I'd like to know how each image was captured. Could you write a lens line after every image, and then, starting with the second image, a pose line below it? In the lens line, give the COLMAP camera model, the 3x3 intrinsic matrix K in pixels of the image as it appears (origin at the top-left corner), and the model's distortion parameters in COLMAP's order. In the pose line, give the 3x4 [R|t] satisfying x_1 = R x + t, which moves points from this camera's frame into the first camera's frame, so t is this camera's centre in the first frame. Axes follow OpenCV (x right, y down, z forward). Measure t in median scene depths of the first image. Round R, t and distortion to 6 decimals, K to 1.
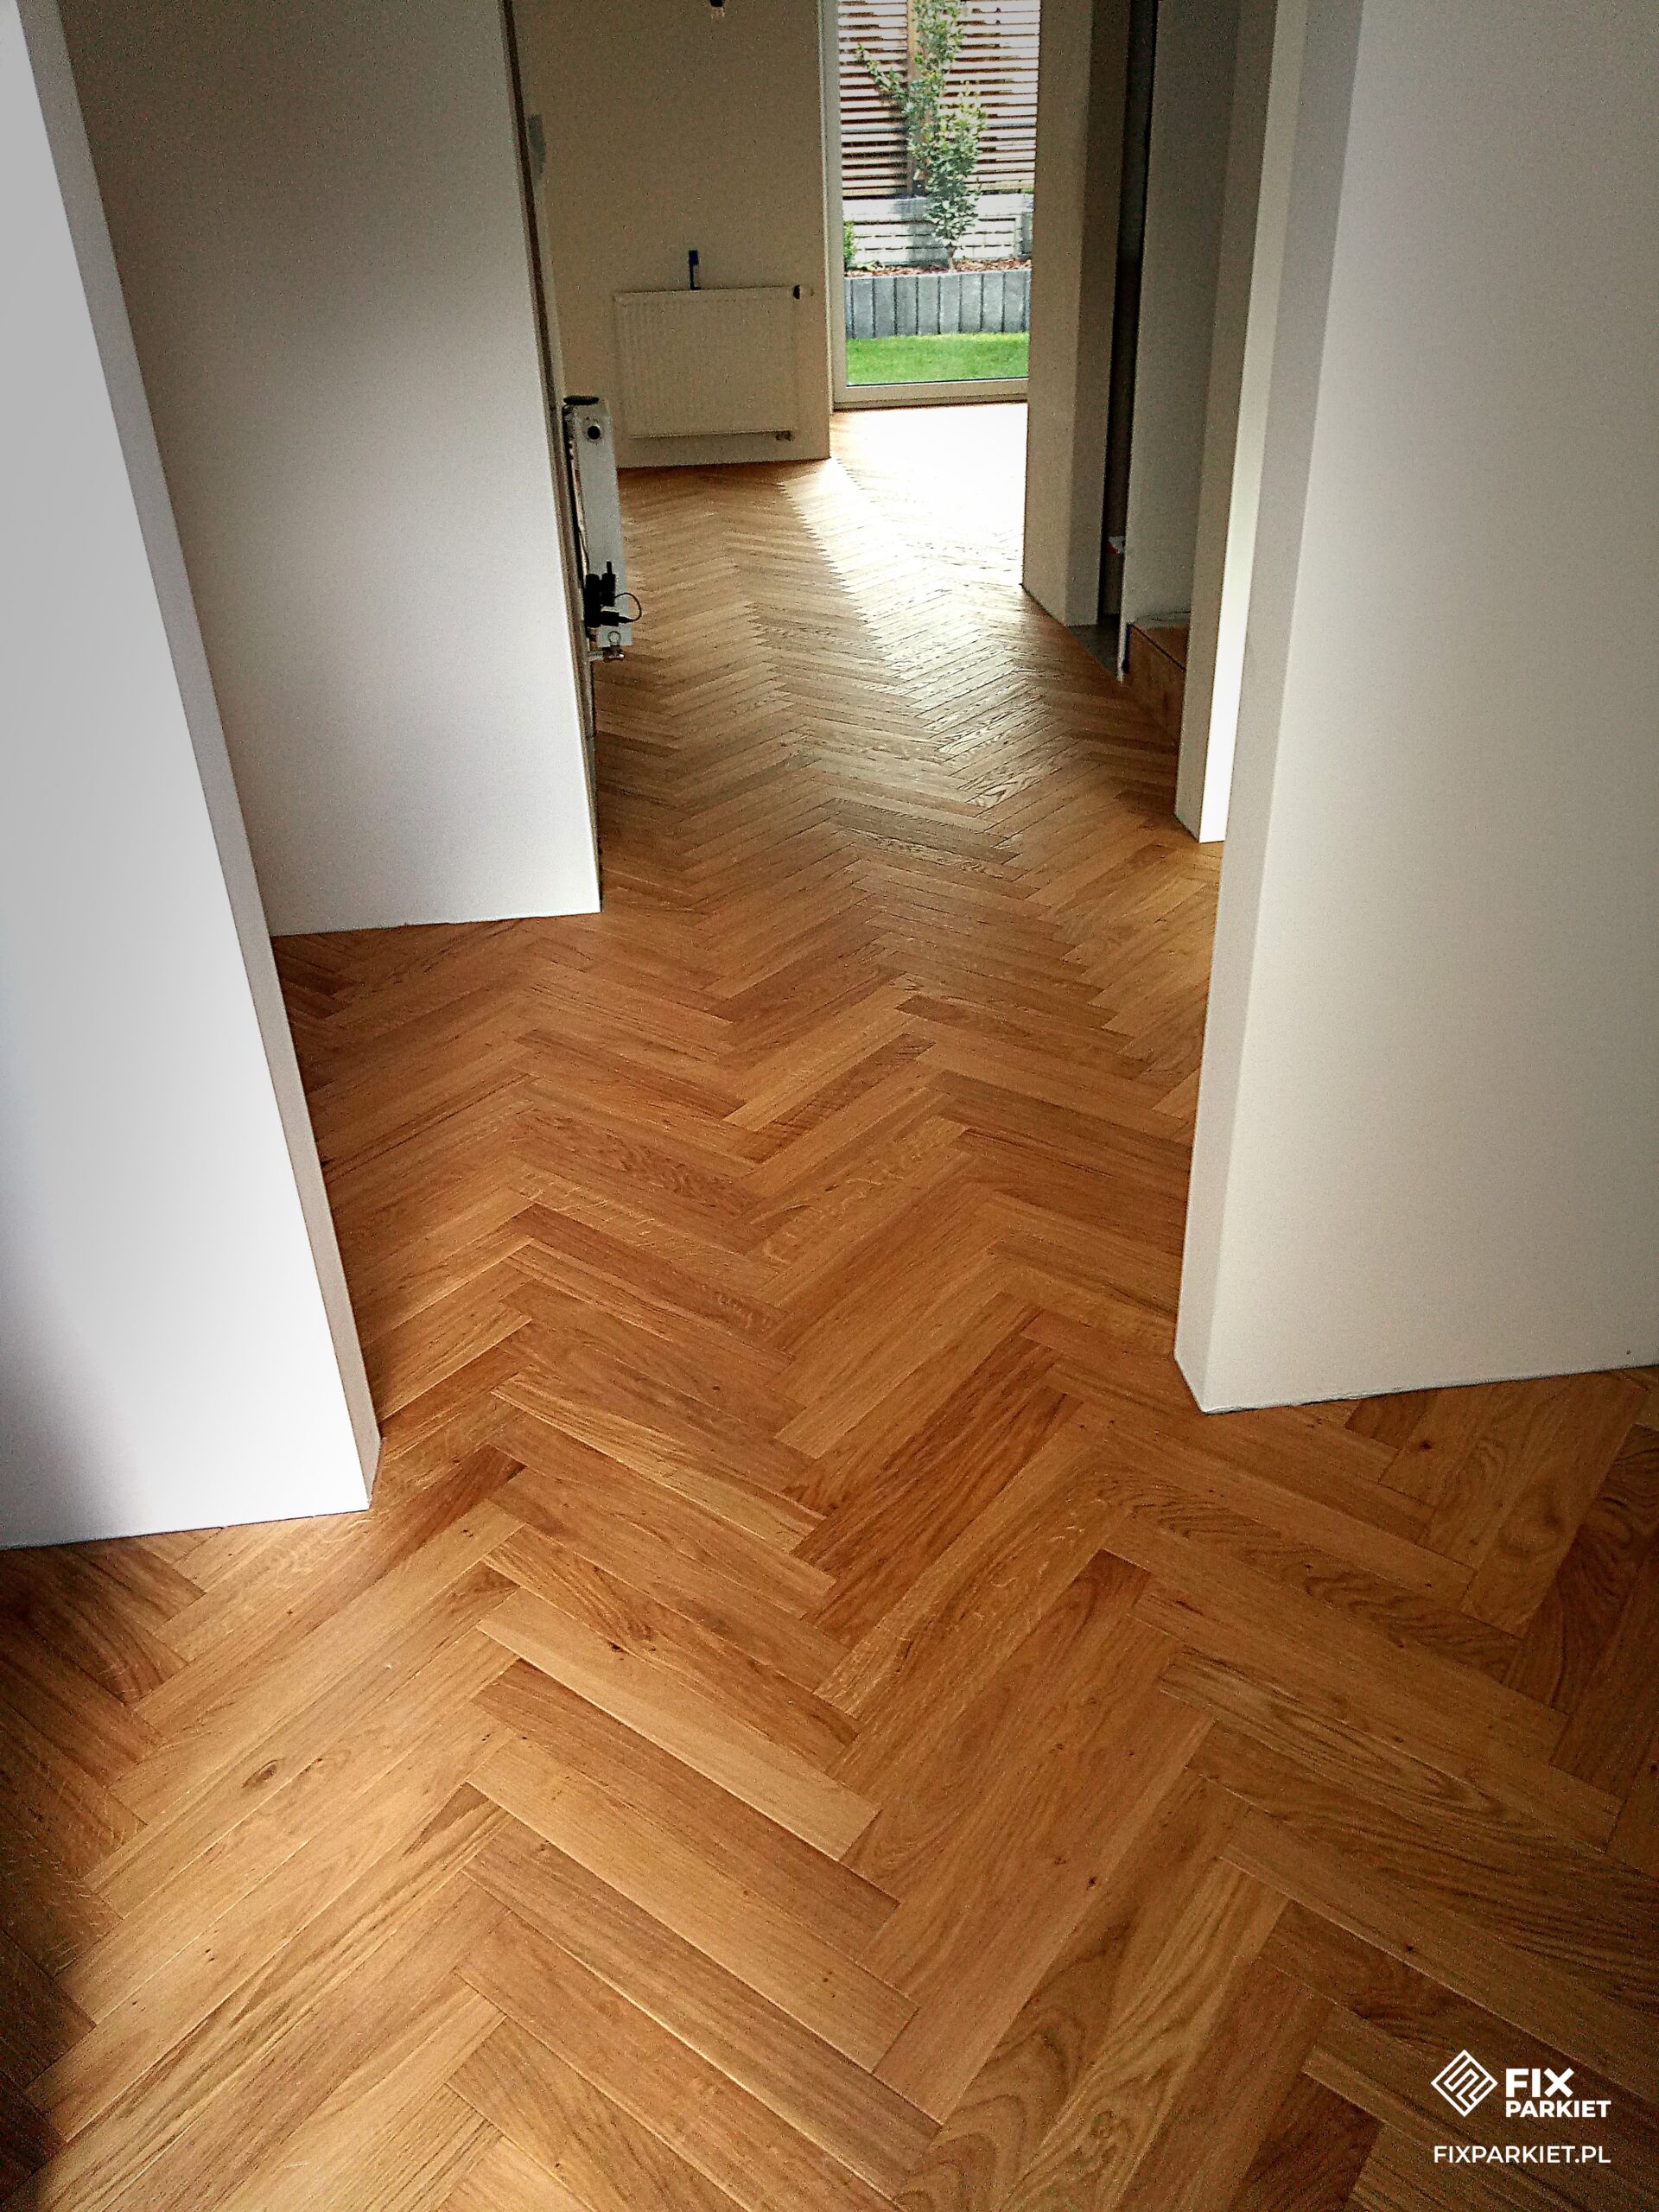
lens RADIAL K [[1649.6, 0, 829.5], [0, 1649.6, 1106.0], [0, 0, 1]] dist [0.012243, 0.005229]
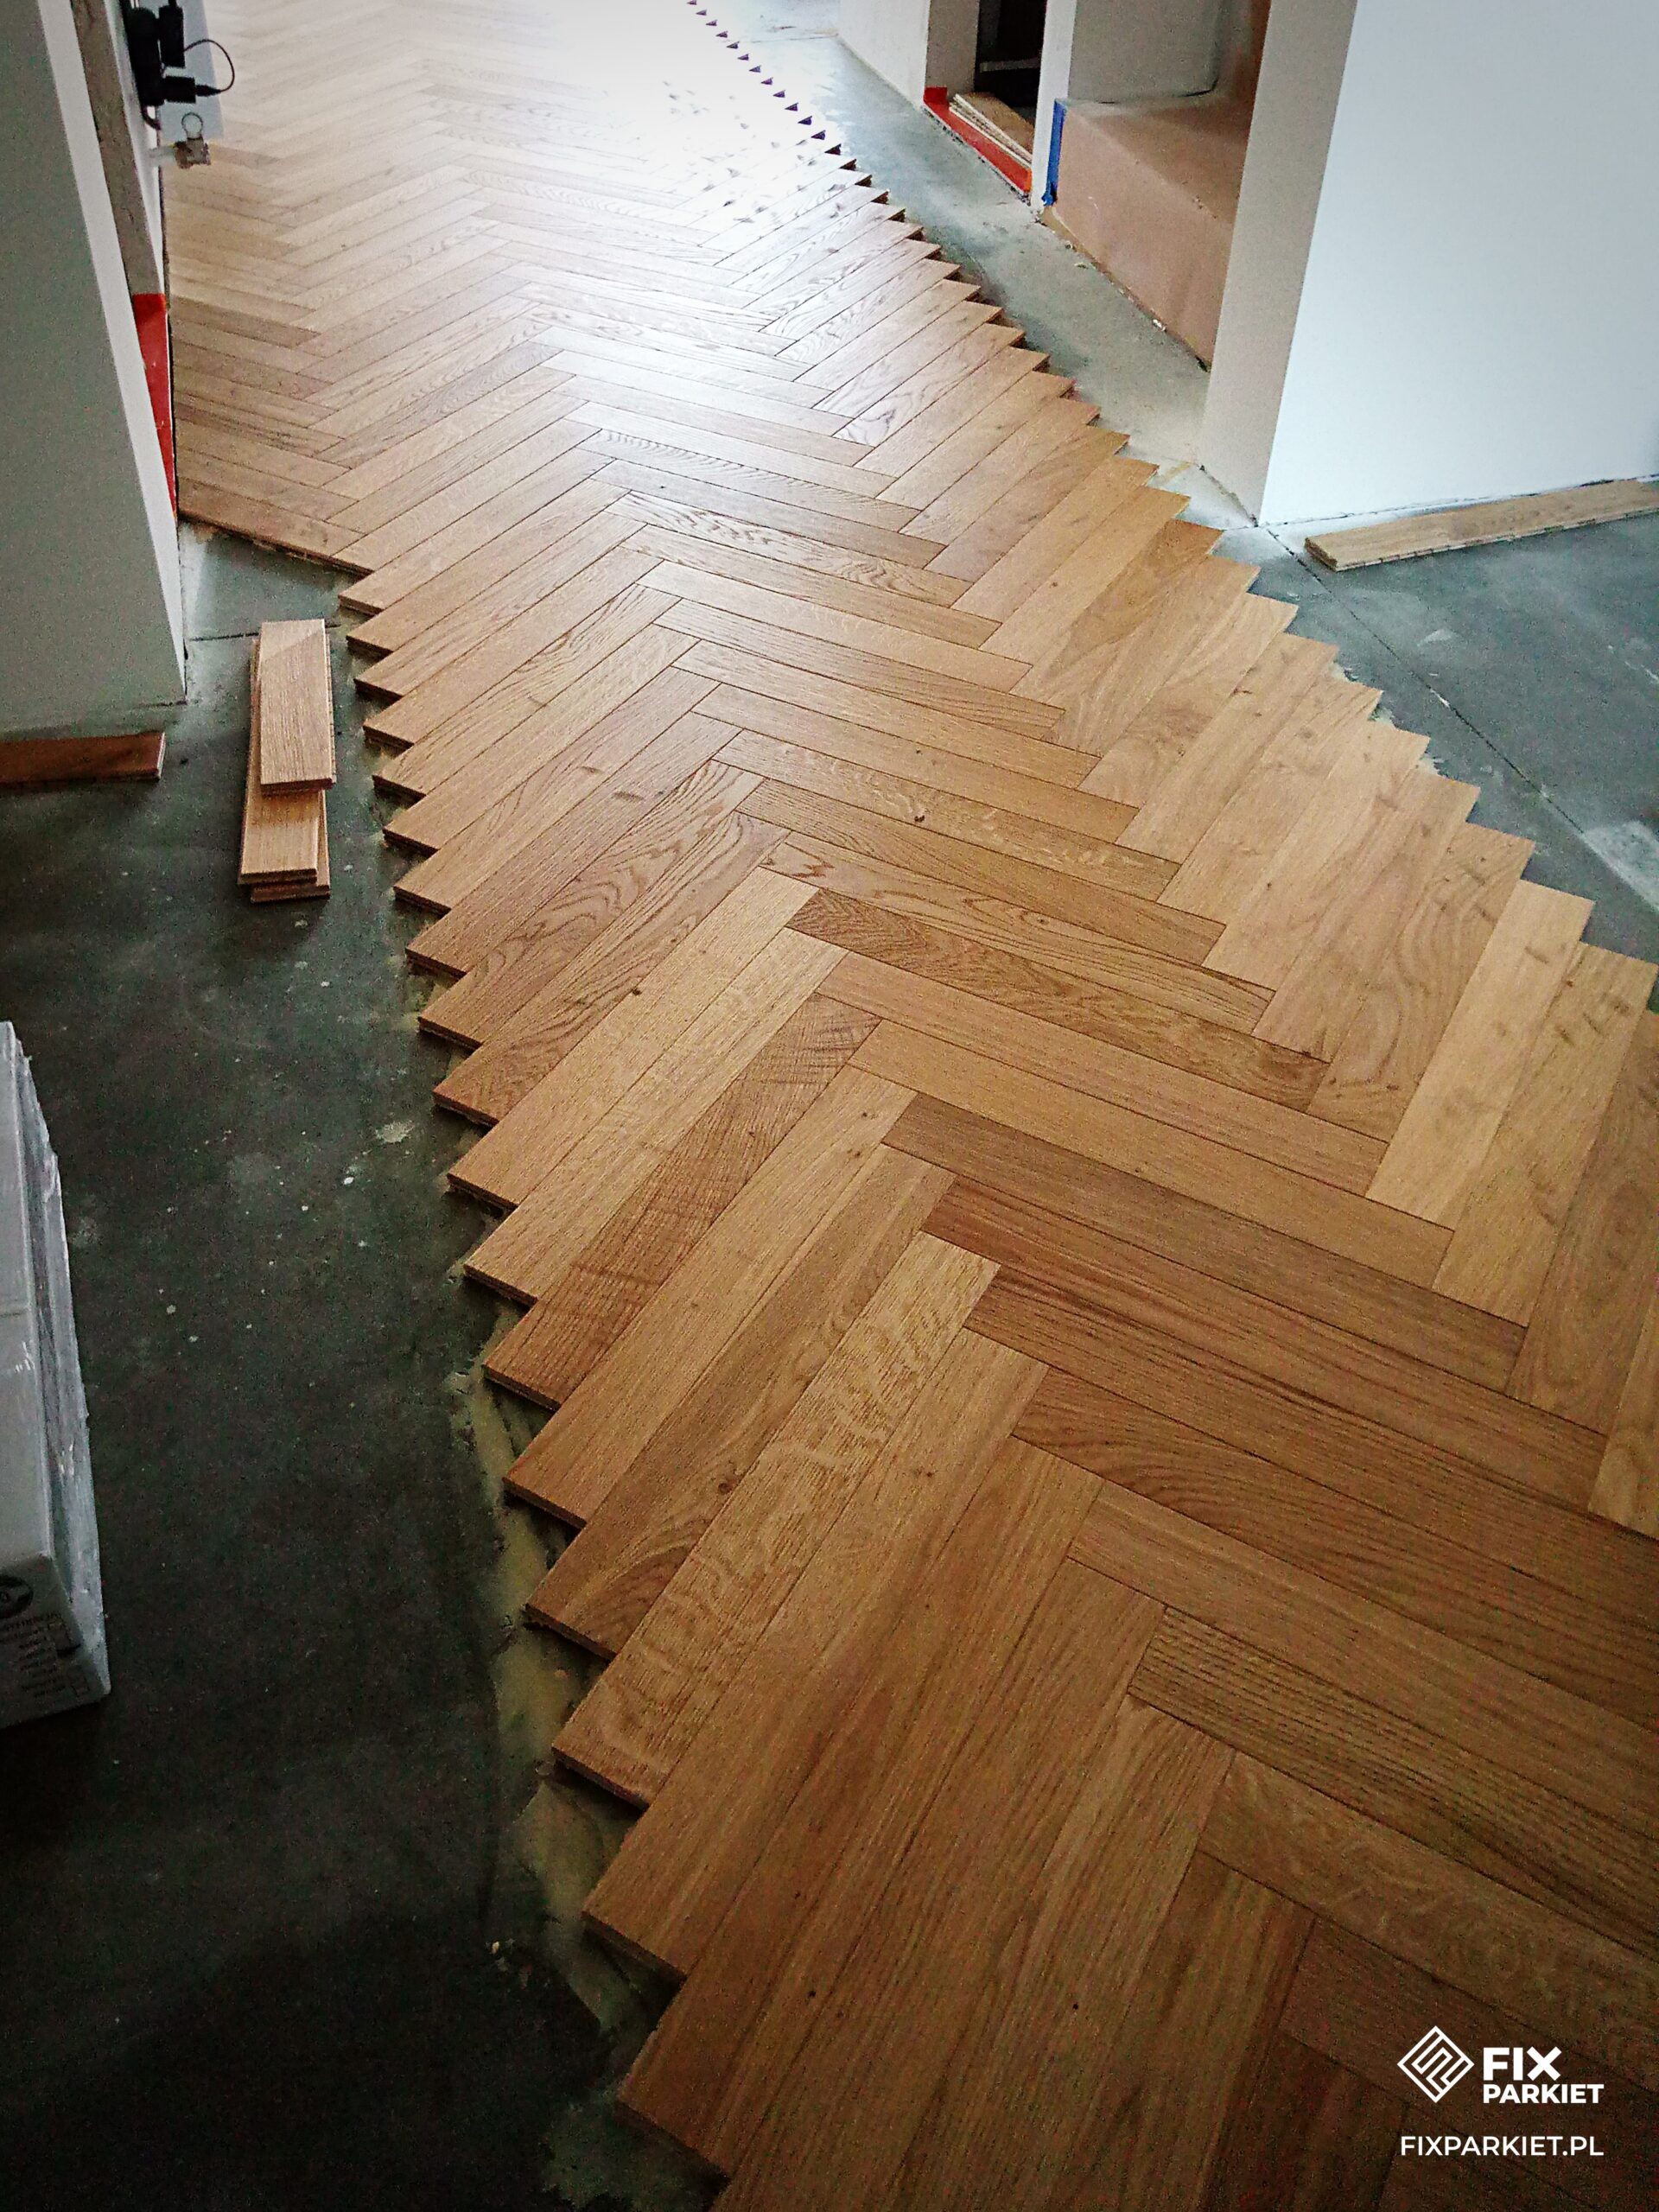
lens RADIAL K [[1746.6, 0, 760.4], [0, 1746.6, 1011.7], [0, 0, 1]] dist [0.001378, 0.001213]
pose [[0.991355, -0.062888, 0.115158, -0.019577], [0.038603, 0.978605, 0.202094, -0.089138], [-0.125403, -0.195901, 0.972572, 0.297501]]
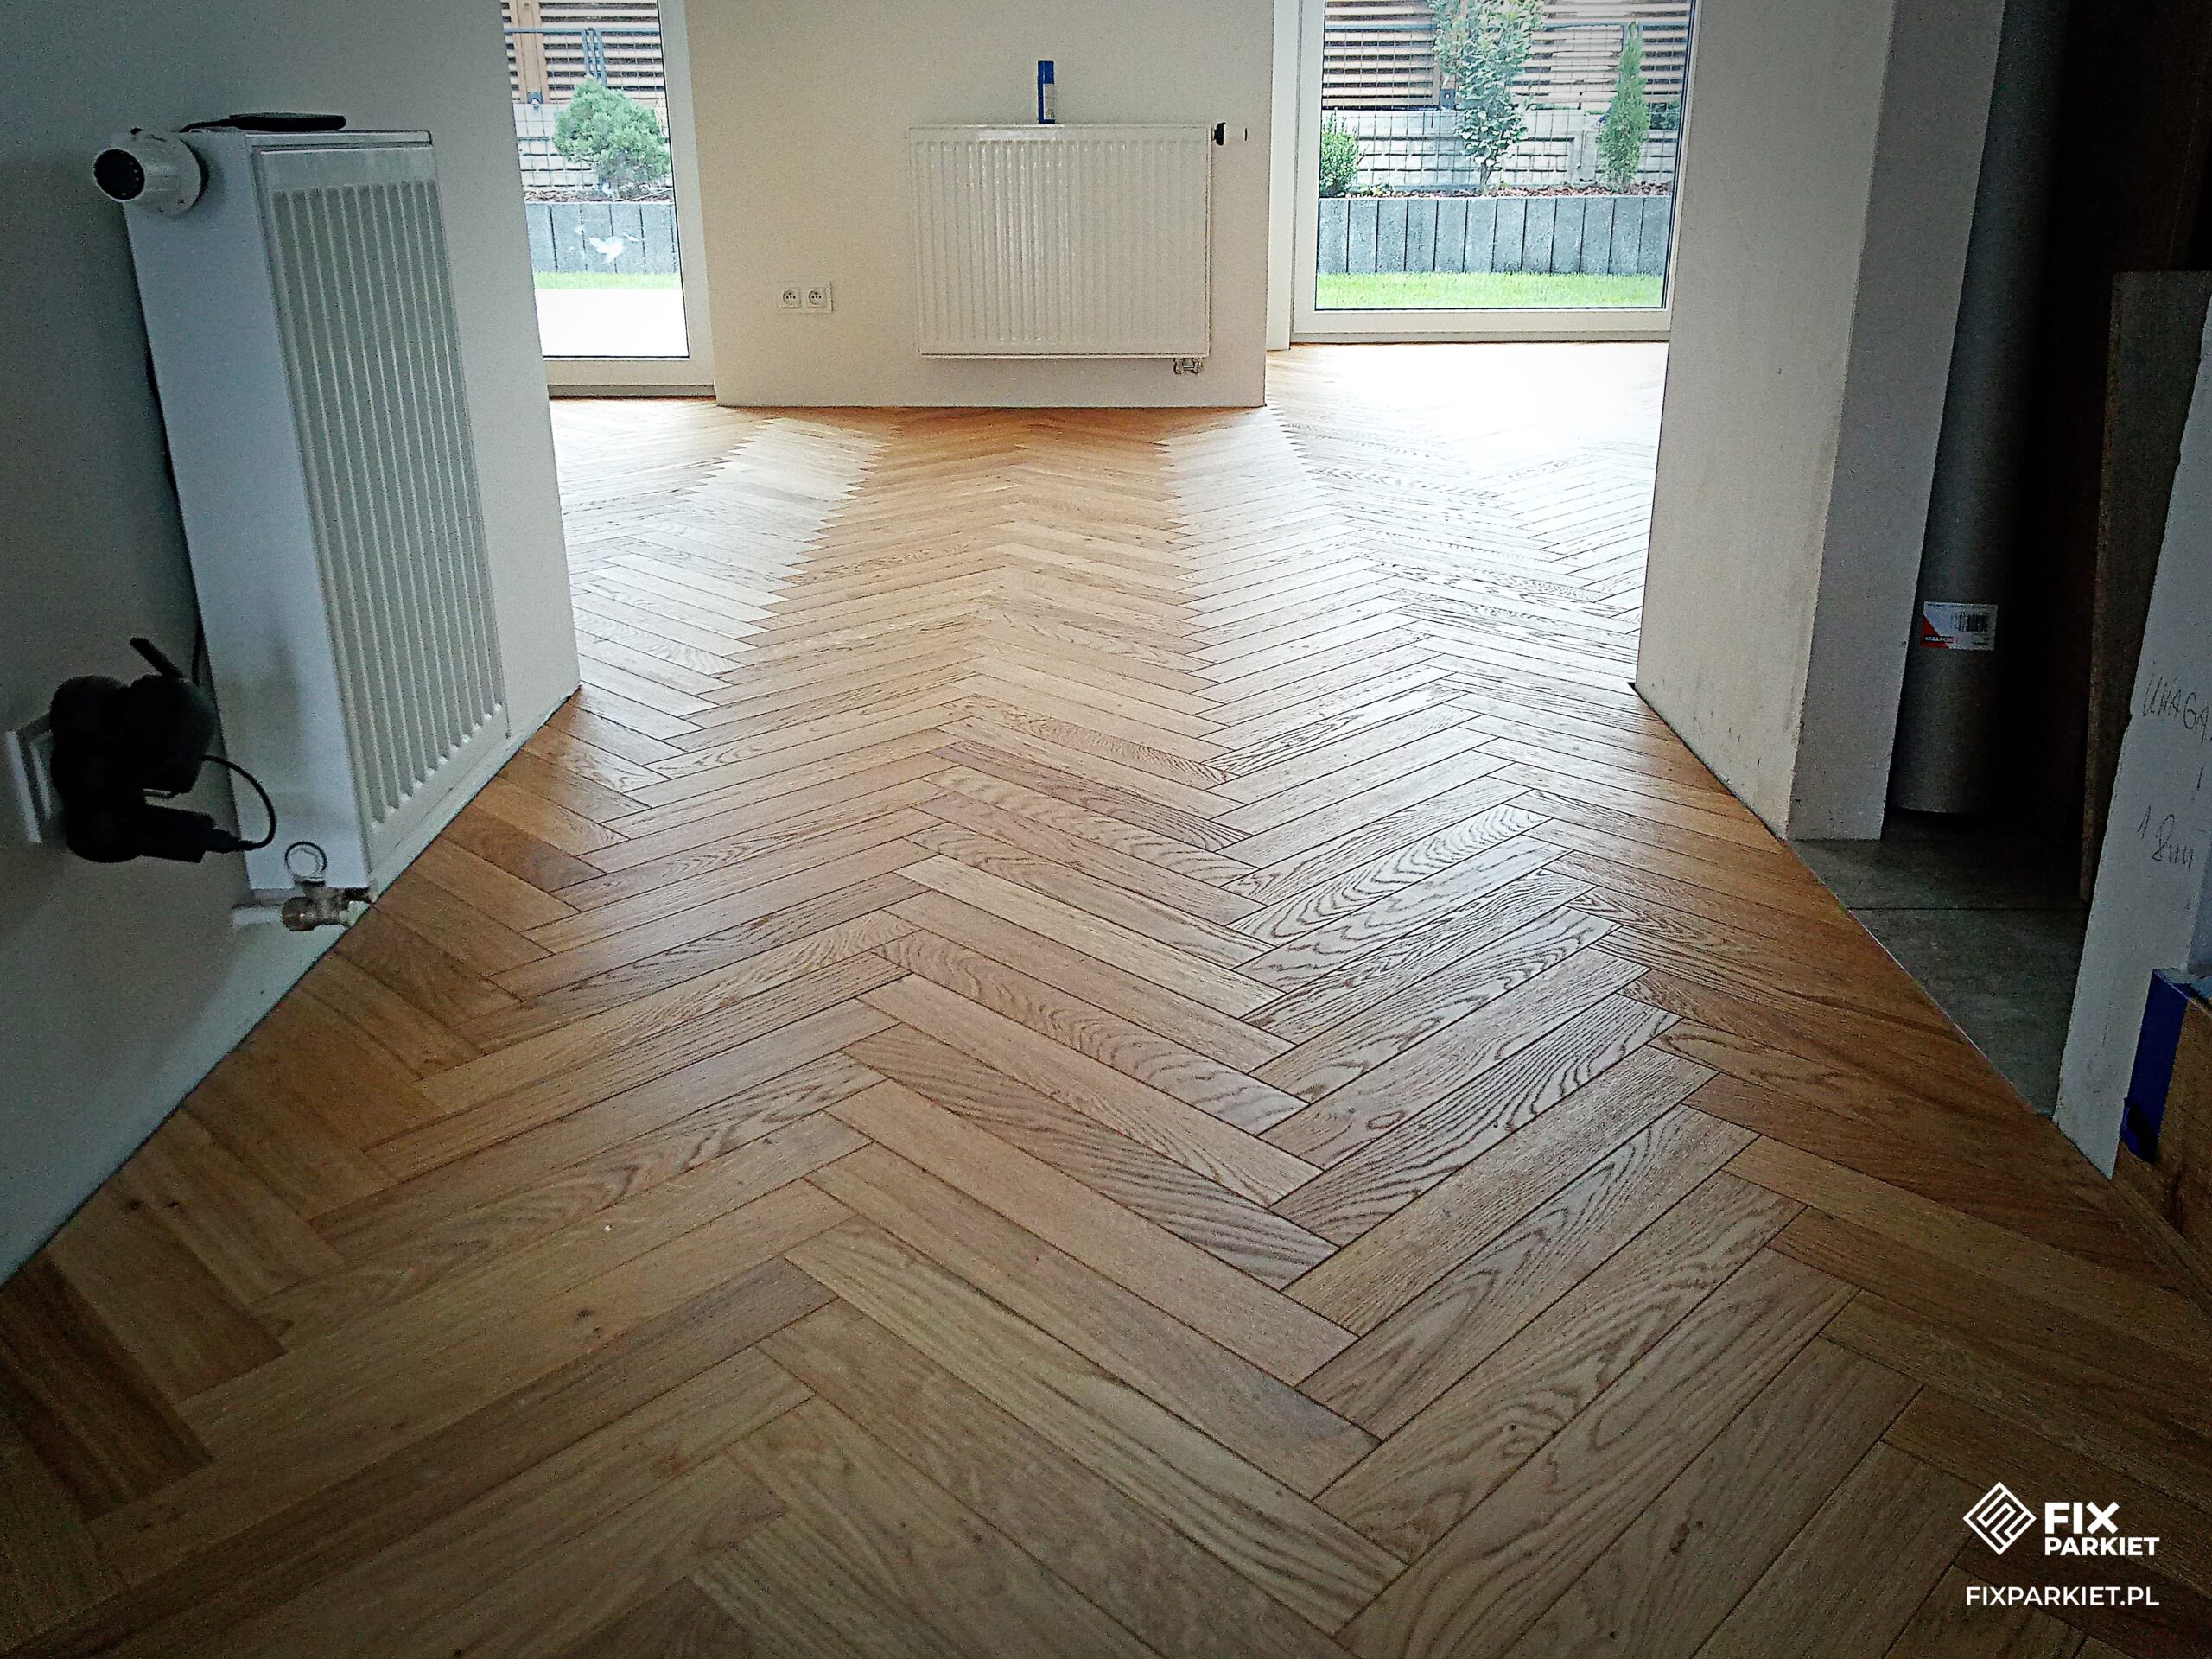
lens RADIAL K [[1801.3, 0, 1106.0], [0, 1801.3, 829.5], [0, 0, 1]] dist [0.000128, 0.002686]
pose [[0.991121, 0.066055, -0.115390, 0.048365], [-0.083361, 0.984819, -0.152257, -0.238129], [0.103581, 0.160524, 0.981582, 0.655824]]
